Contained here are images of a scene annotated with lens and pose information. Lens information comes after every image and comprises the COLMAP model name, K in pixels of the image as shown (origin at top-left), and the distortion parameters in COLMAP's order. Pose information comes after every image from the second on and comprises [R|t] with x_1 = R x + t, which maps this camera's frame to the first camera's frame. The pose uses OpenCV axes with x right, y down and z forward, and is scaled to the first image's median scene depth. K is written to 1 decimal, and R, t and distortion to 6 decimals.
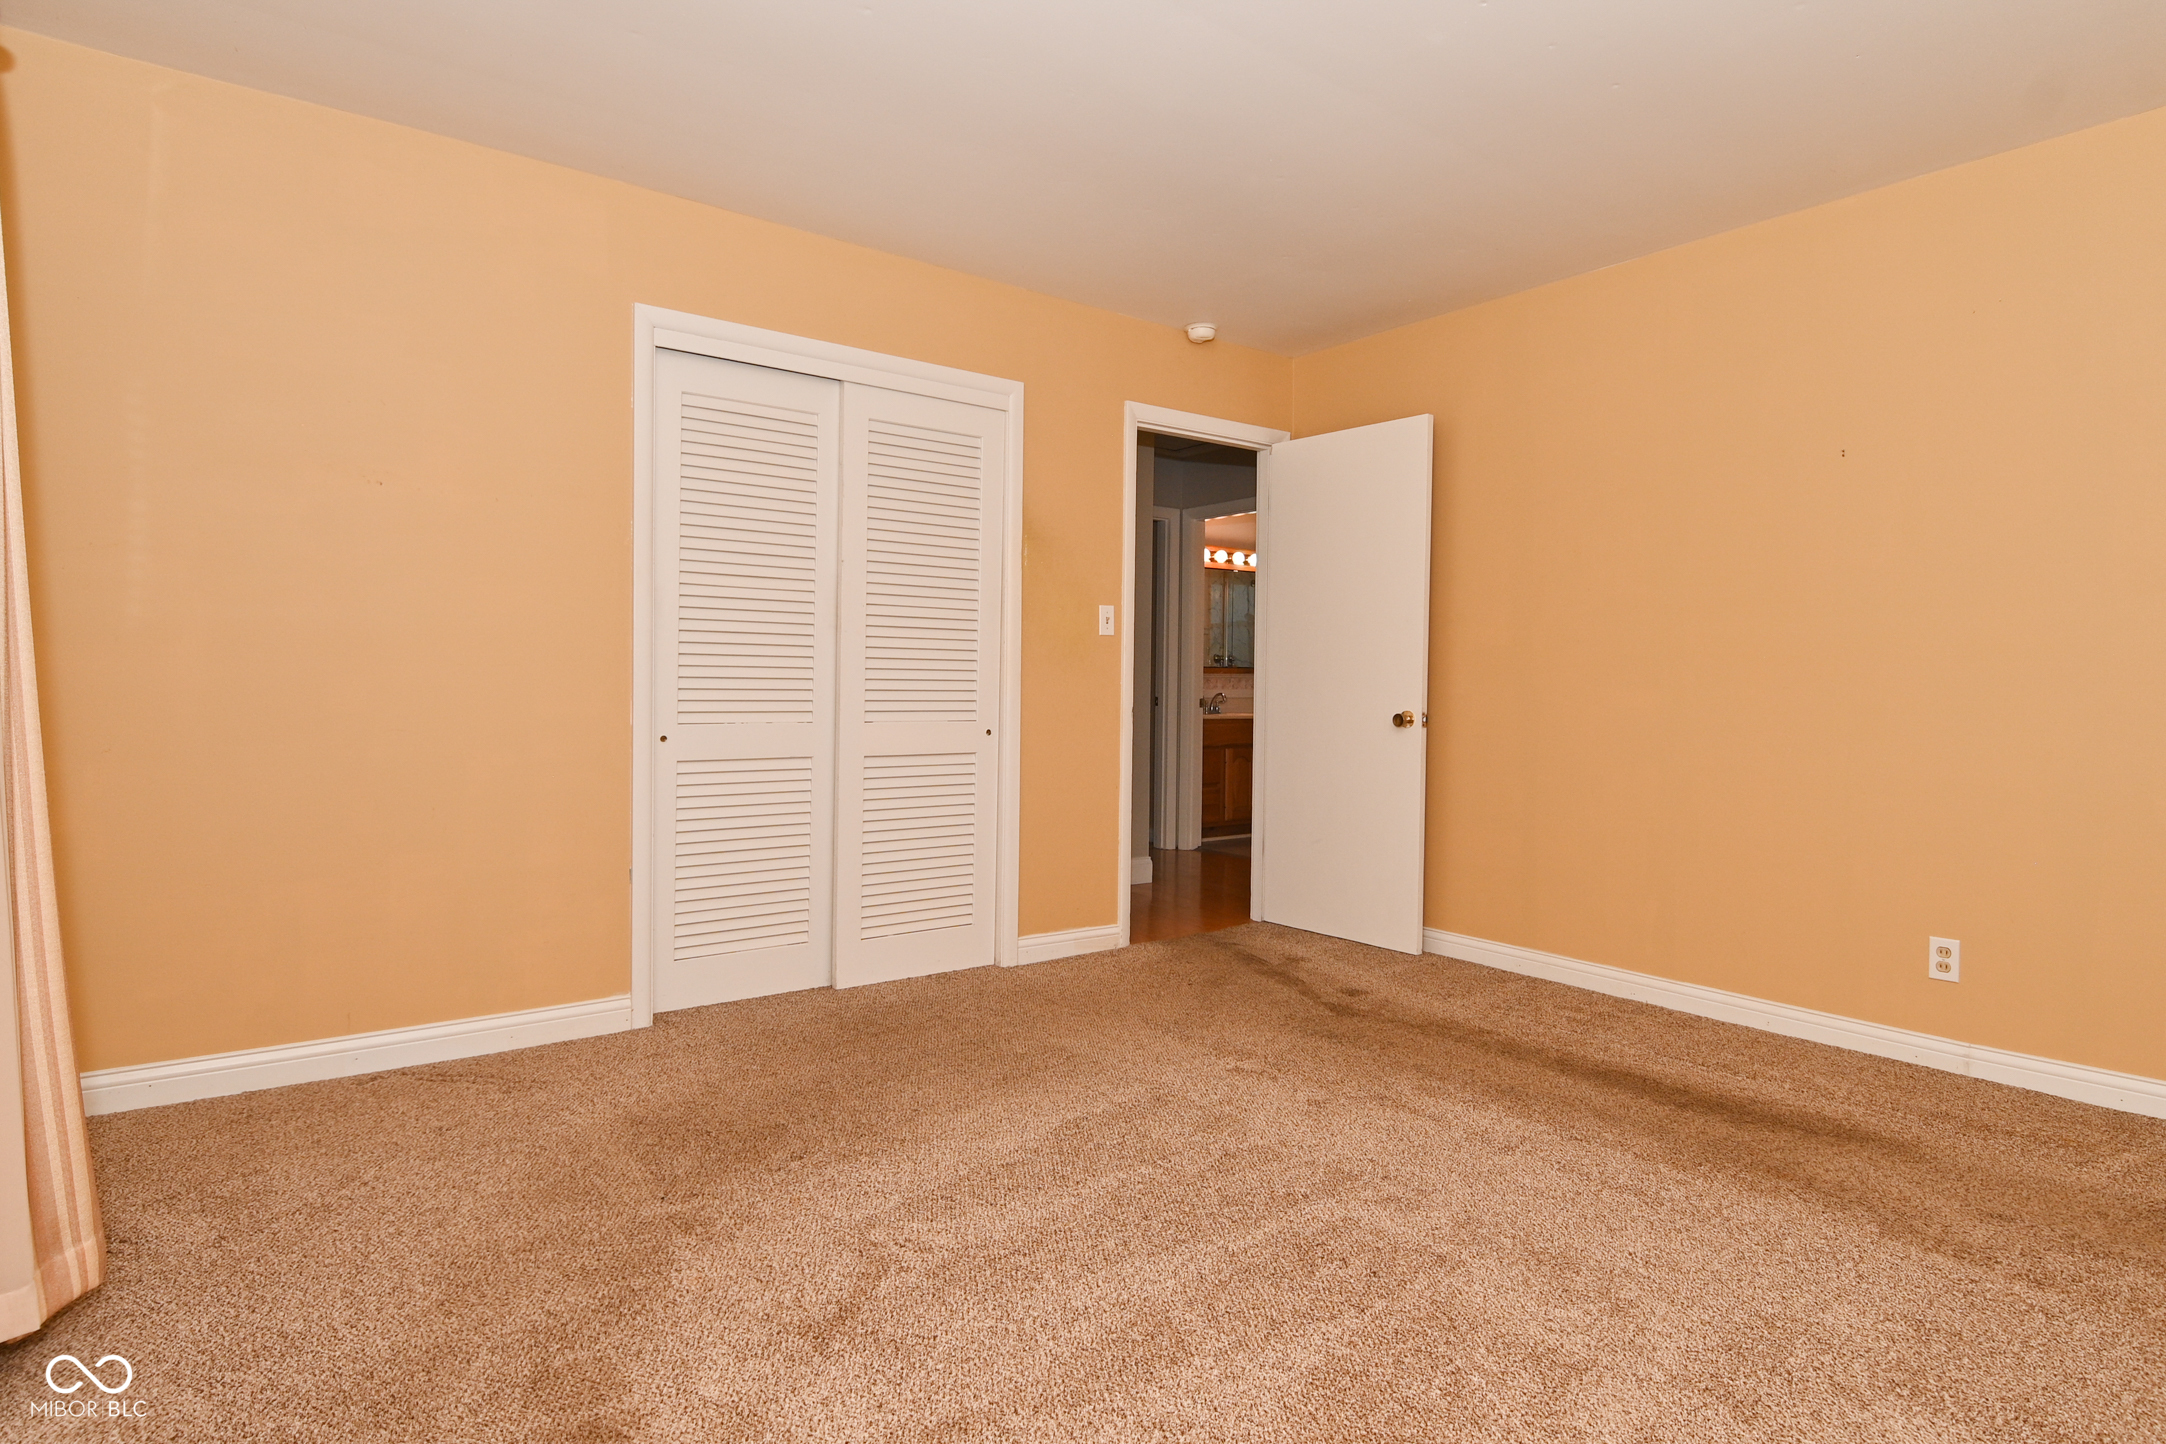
lens RADIAL K [[1137.2, 0, 1087.7], [0, 1137.2, 705.1], [0, 0, 1]] dist [0.019976, -0.029332]
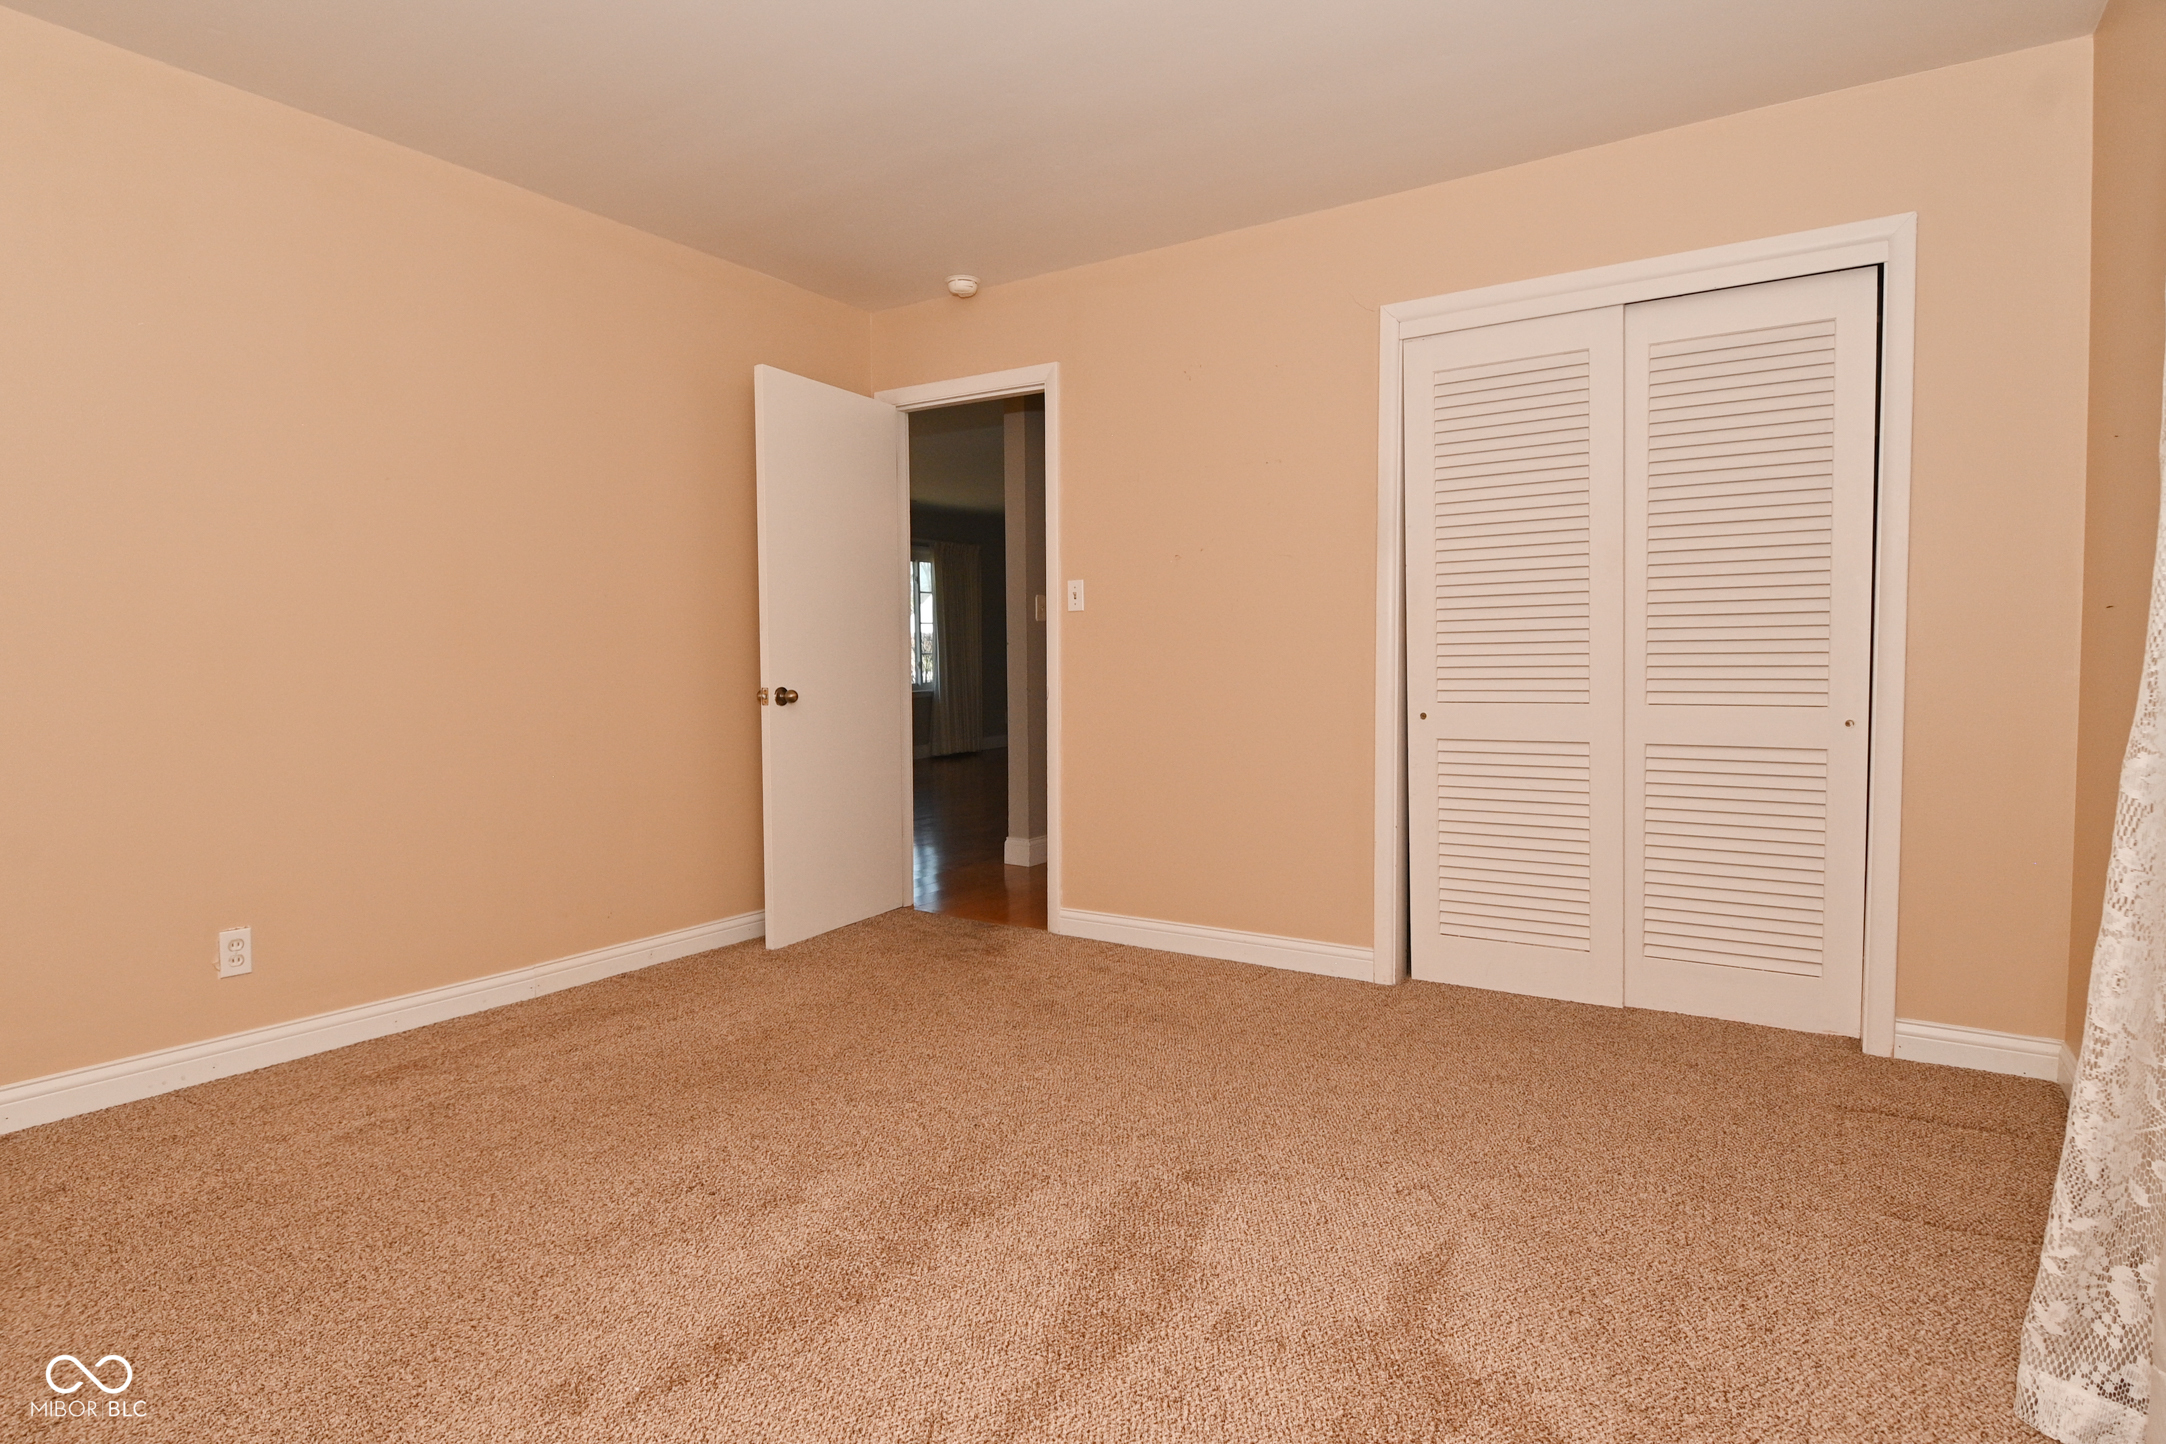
lens RADIAL K [[1137.2, 0, 1087.7], [0, 1137.2, 705.1], [0, 0, 1]] dist [0.019976, -0.029332]
pose [[0.340623, 0.020762, -0.939971, 0.529495], [-0.004244, 0.999780, 0.020545, -0.000653], [0.940190, -0.003008, 0.340636, 0.375402]]
